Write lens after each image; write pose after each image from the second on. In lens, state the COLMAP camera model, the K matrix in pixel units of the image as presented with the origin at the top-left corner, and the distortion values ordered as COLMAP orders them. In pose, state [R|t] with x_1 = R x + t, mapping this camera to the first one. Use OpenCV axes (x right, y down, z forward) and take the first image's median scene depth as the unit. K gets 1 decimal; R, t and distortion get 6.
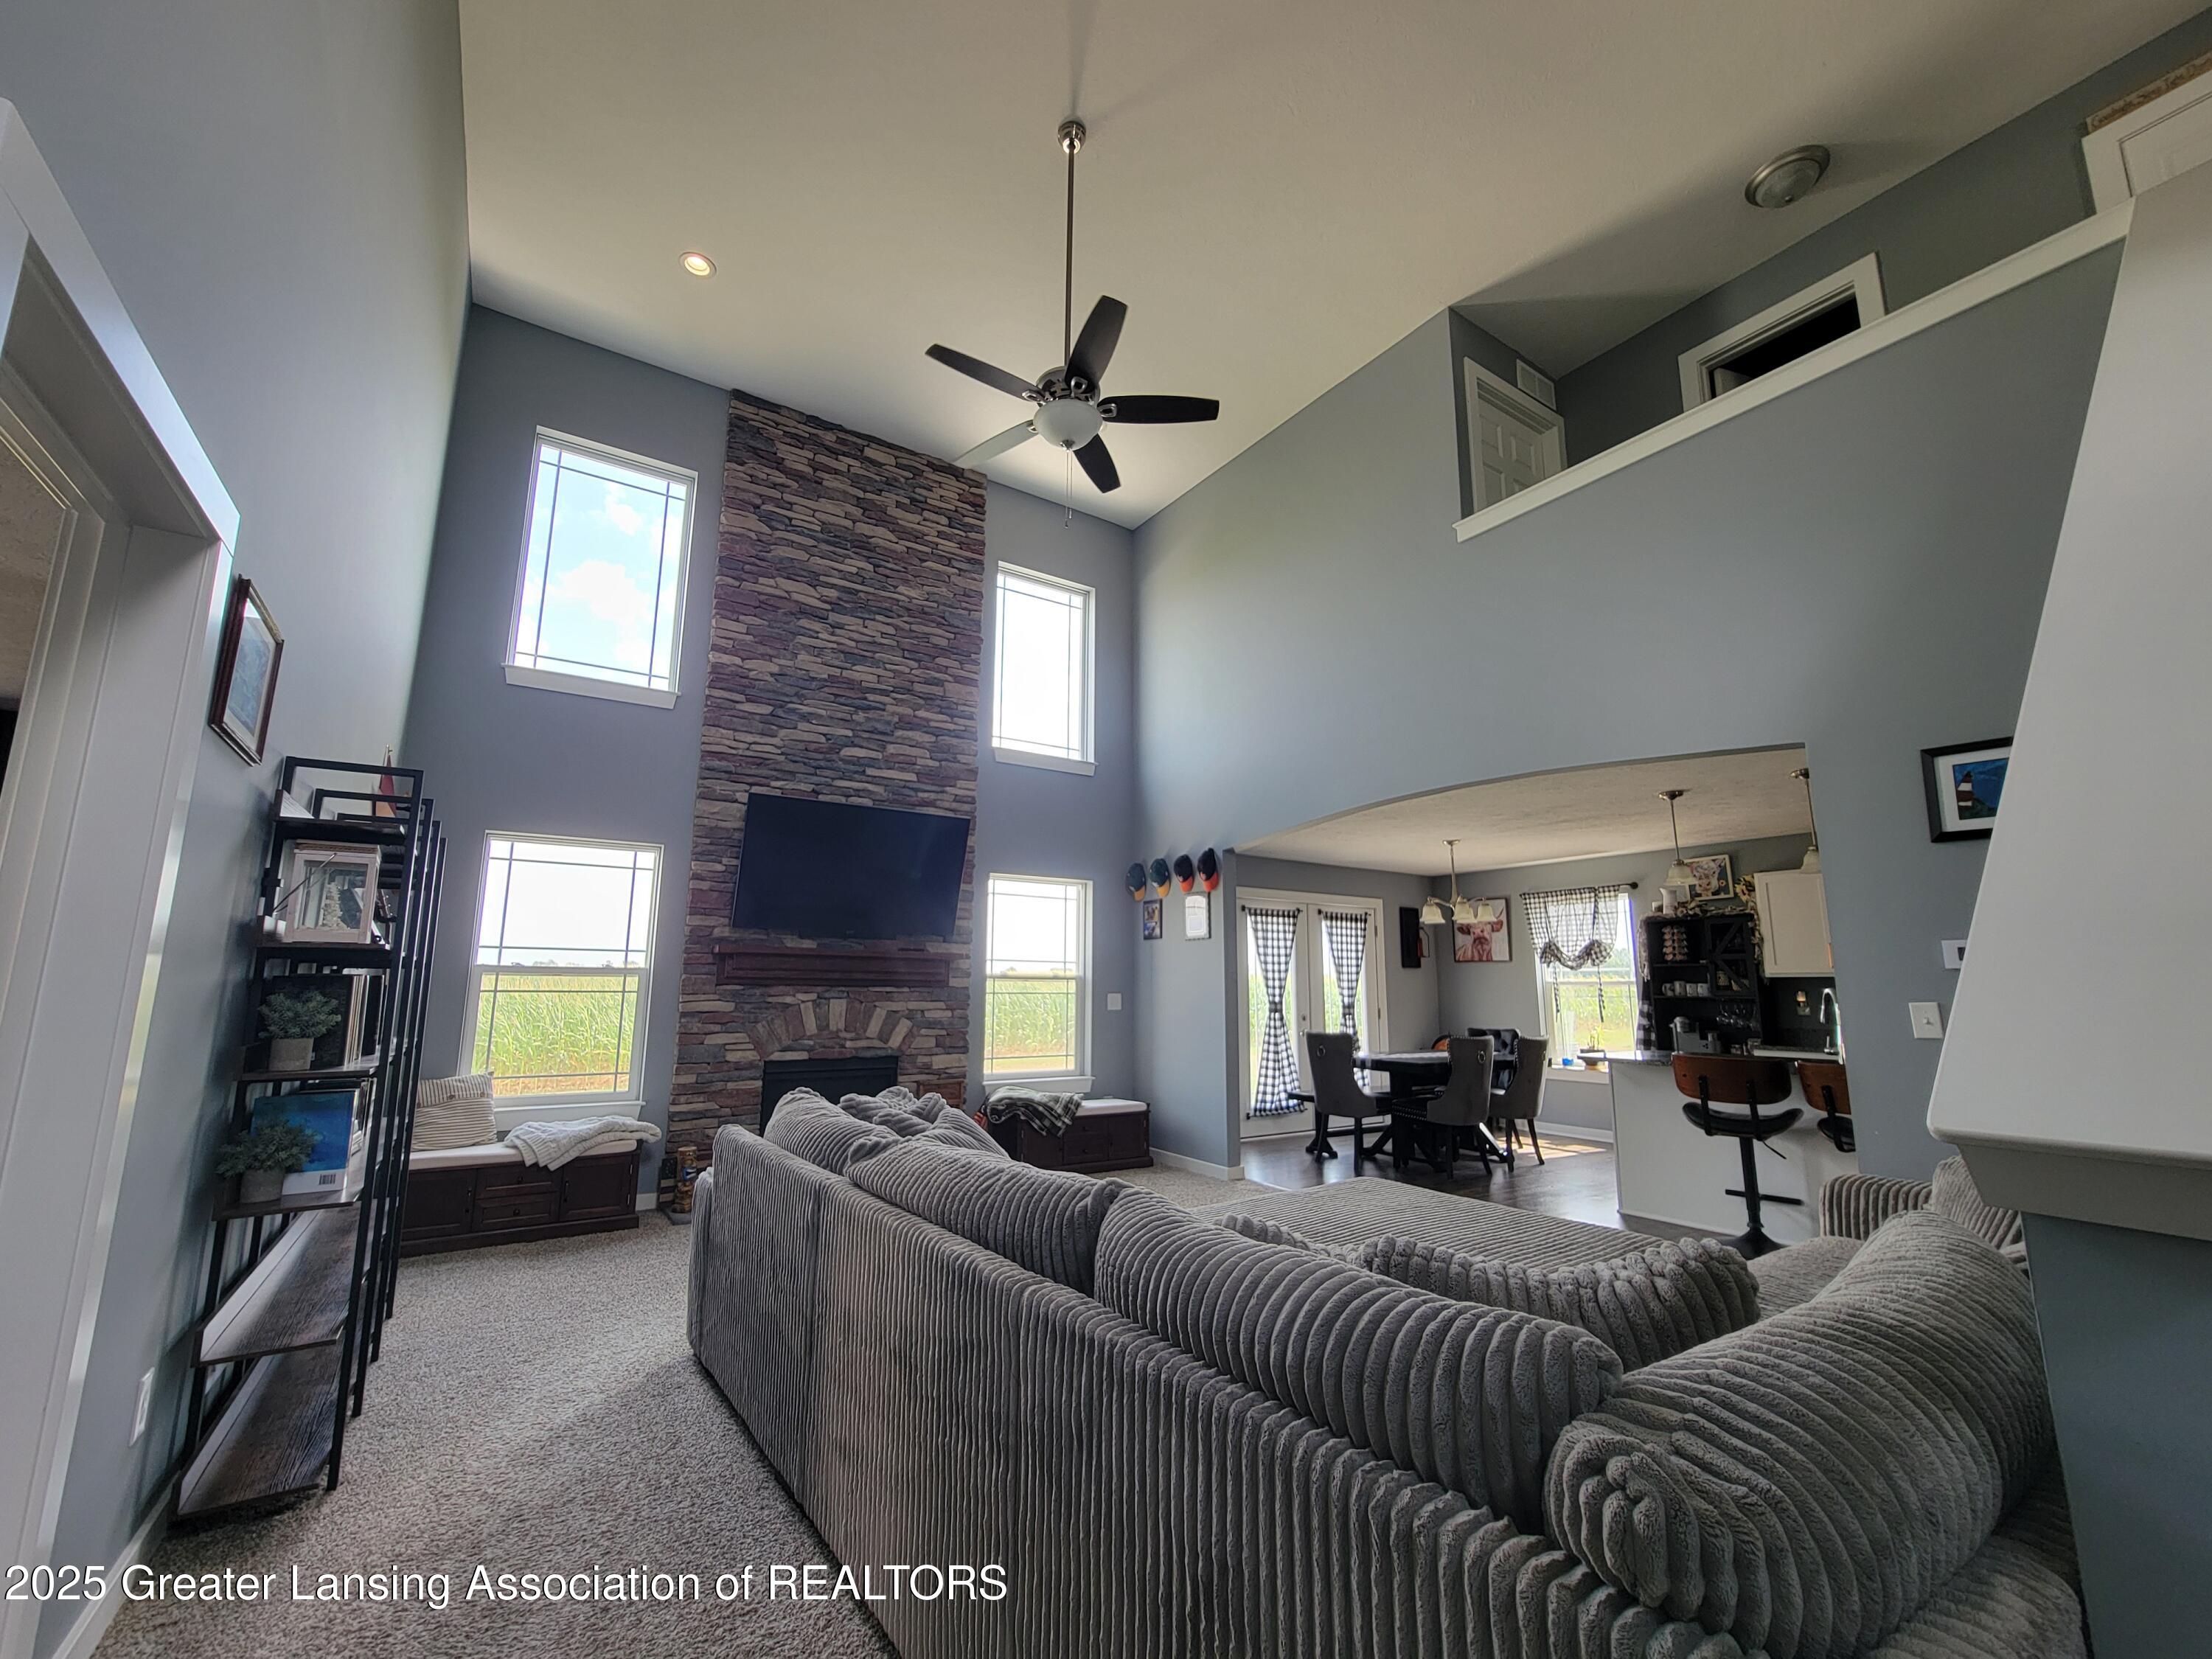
lens RADIAL K [[902.5, 0, 1109.9], [0, 902.5, 831.0], [0, 0, 1]] dist [-0.000867, 0.000729]
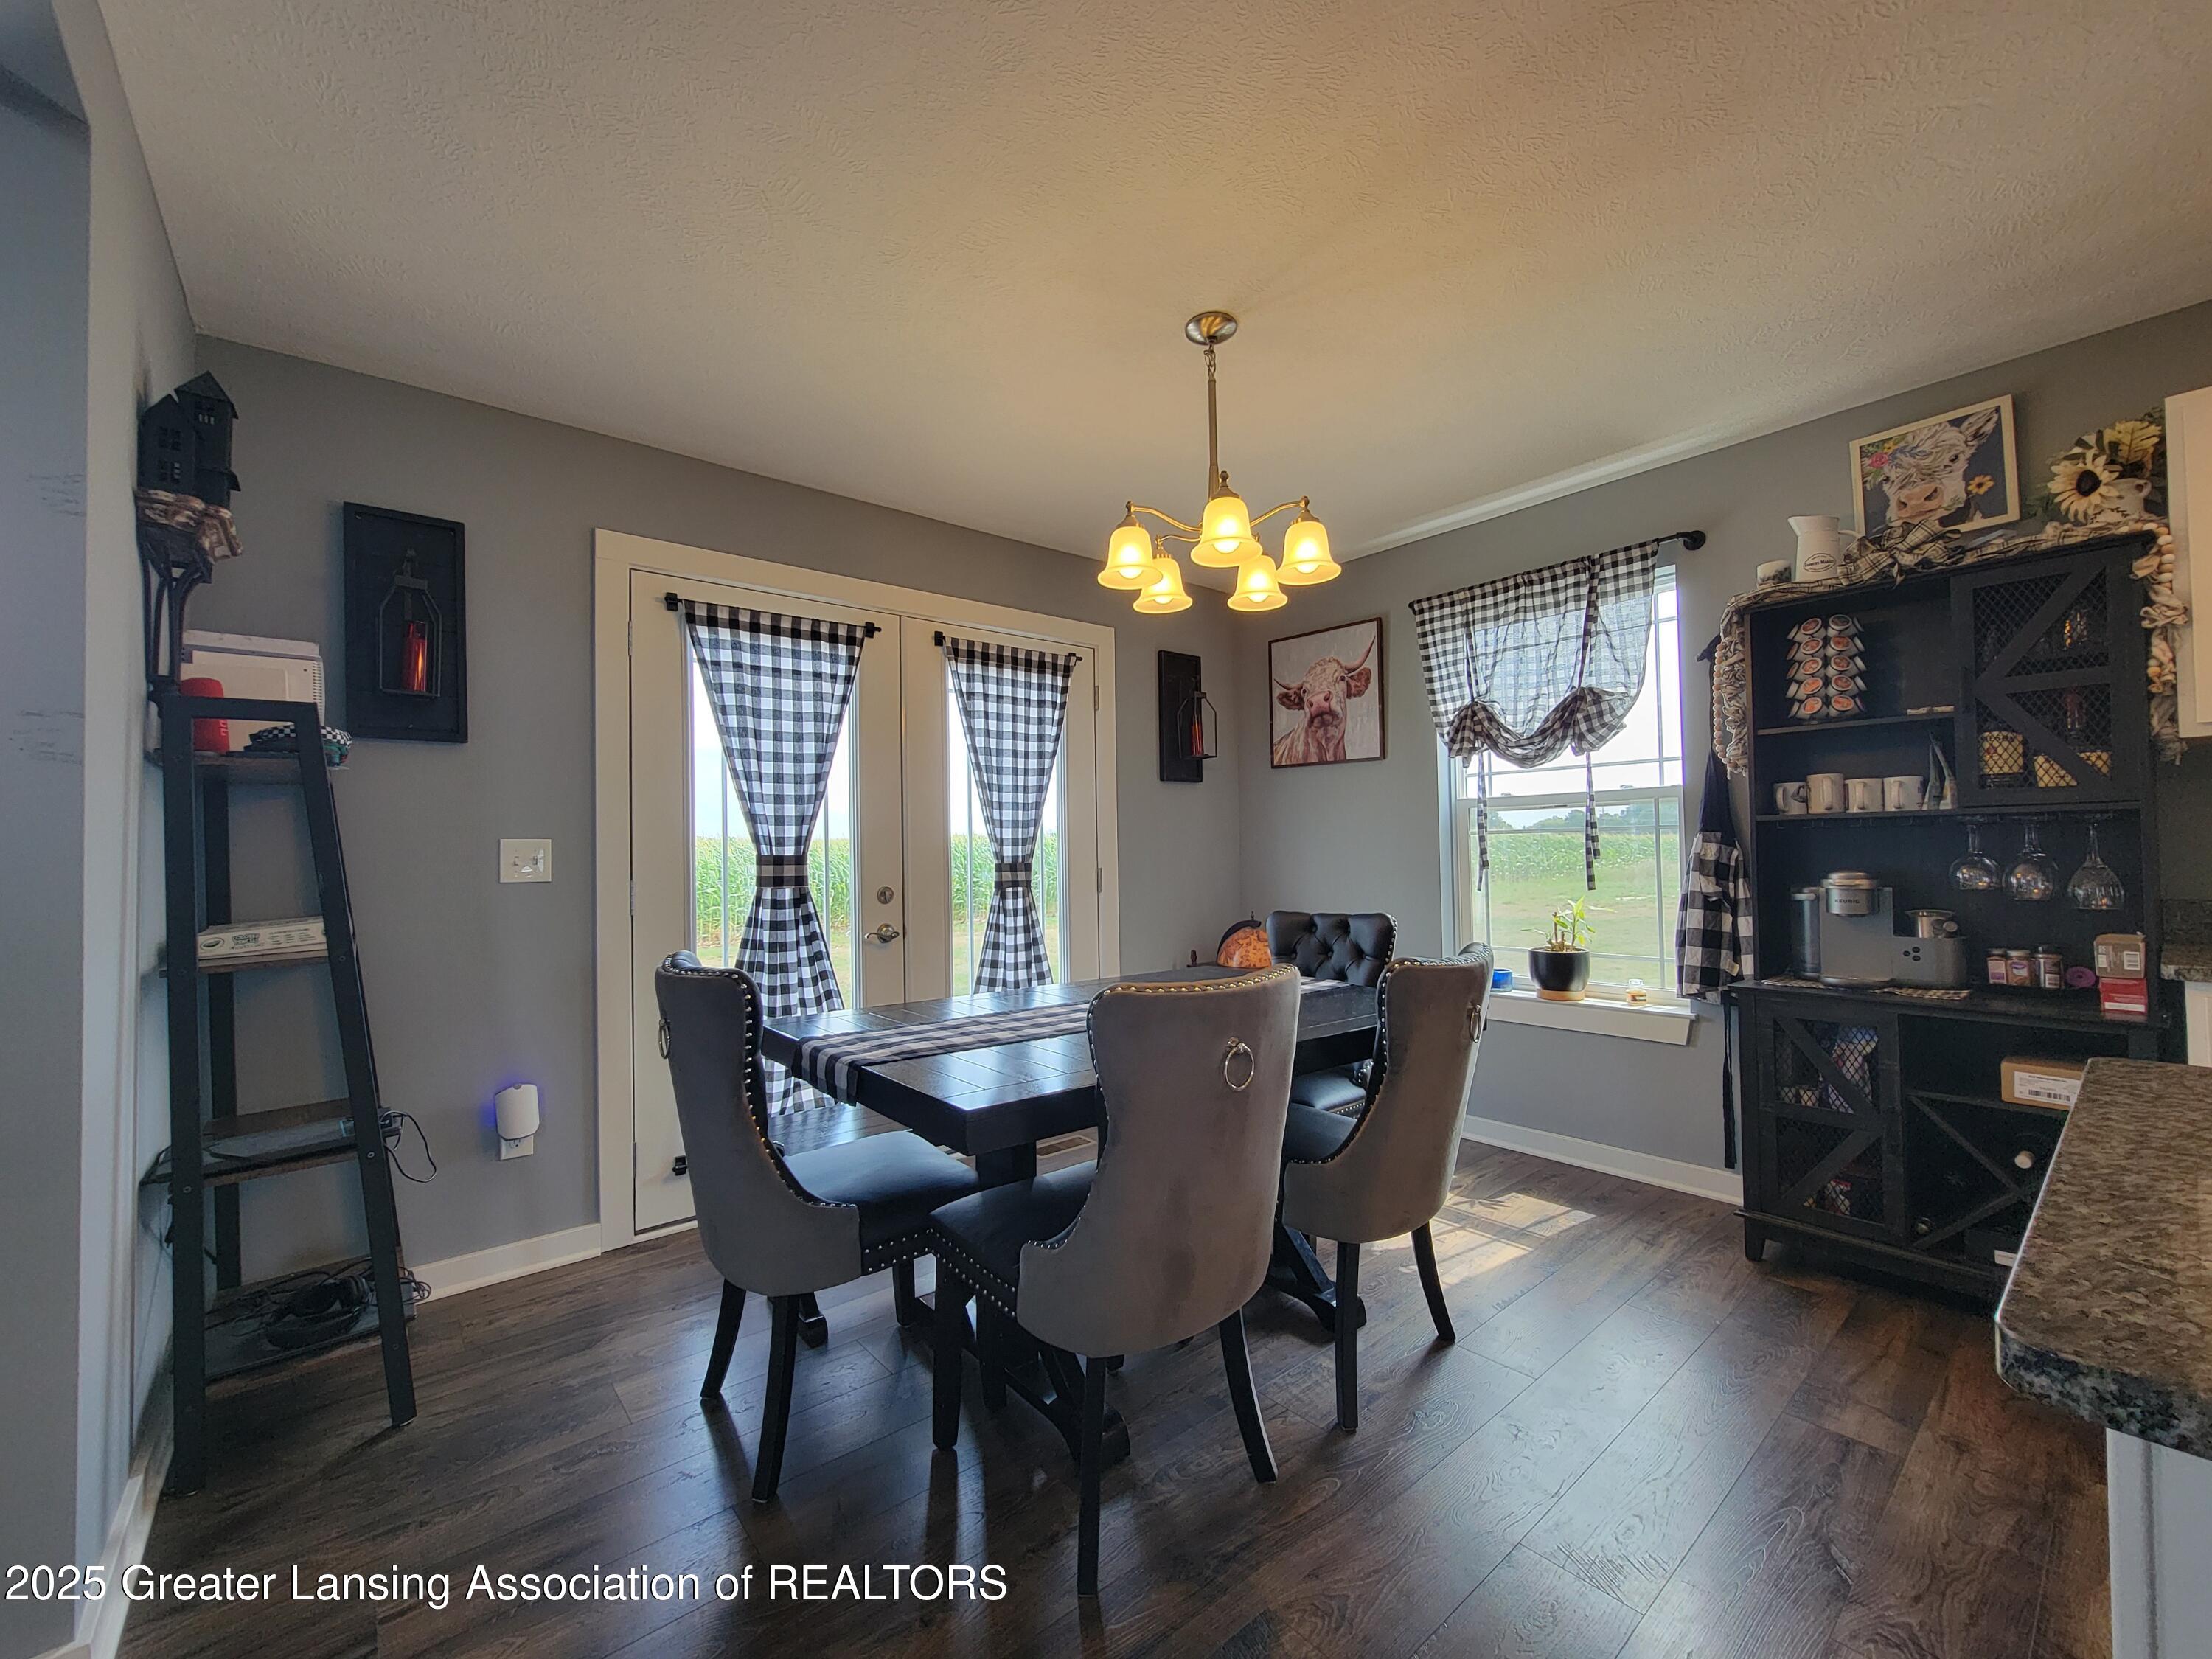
lens RADIAL K [[902.5, 0, 1108.3], [0, 902.5, 834.4], [0, 0, 1]] dist [-0.000867, 0.000729]
pose [[0.993779, -0.021083, 0.109358, 0.286518], [0.004350, 0.988517, 0.151045, 0.125872], [-0.111287, -0.149629, 0.982459, 0.630590]]
